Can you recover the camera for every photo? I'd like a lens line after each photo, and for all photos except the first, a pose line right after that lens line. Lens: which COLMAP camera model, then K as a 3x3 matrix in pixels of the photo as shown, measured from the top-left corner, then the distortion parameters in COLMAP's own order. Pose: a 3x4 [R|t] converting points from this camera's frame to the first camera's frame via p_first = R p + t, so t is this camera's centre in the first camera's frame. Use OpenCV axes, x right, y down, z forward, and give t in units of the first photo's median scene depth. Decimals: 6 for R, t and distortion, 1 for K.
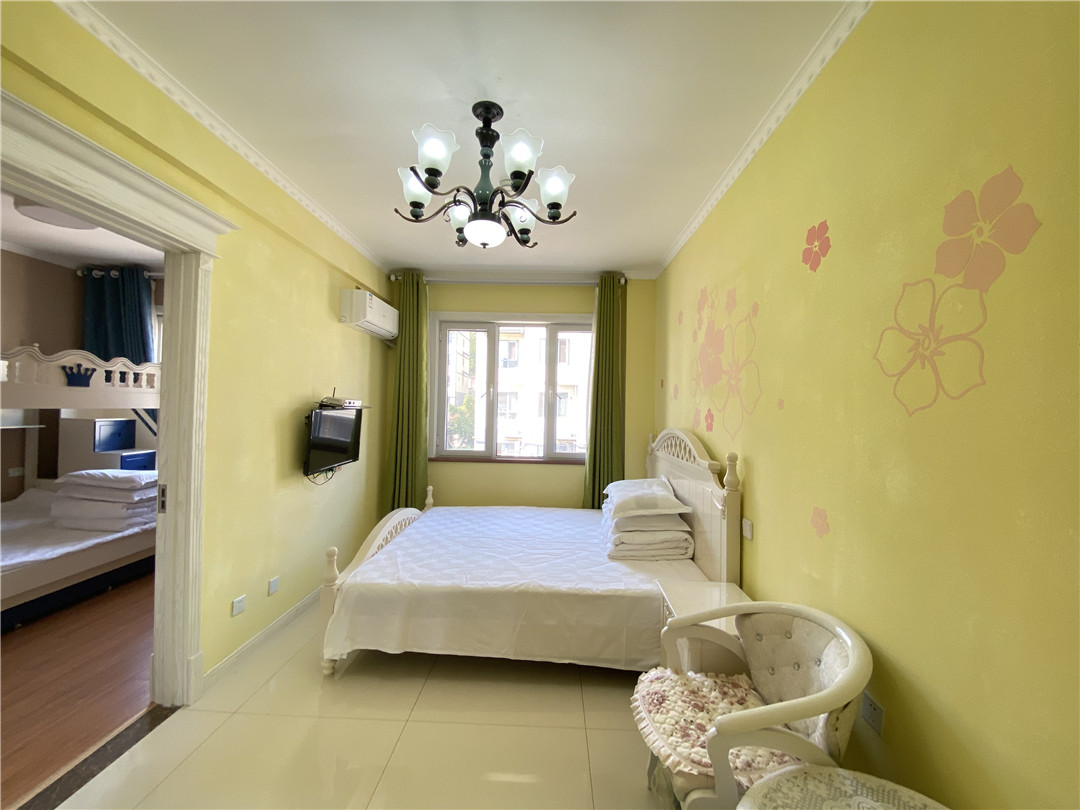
lens RADIAL K [[449.4, 0, 542.4], [0, 449.4, 410.0], [0, 0, 1]] dist [0.087713, -0.059424]
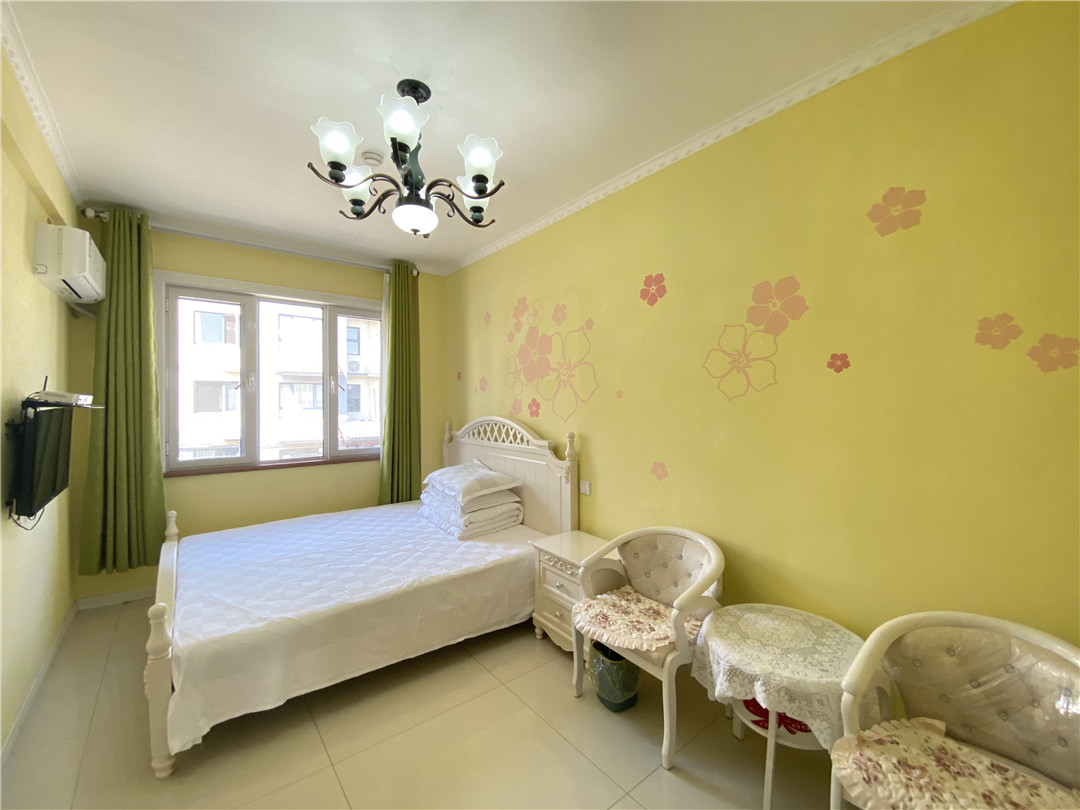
lens RADIAL K [[449.4, 0, 542.4], [0, 449.4, 410.0], [0, 0, 1]] dist [0.087713, -0.059424]
pose [[0.761029, -0.035323, 0.647756, -0.395557], [0.019527, 0.999311, 0.031552, -0.009563], [-0.648424, -0.011363, 0.761194, 0.064662]]
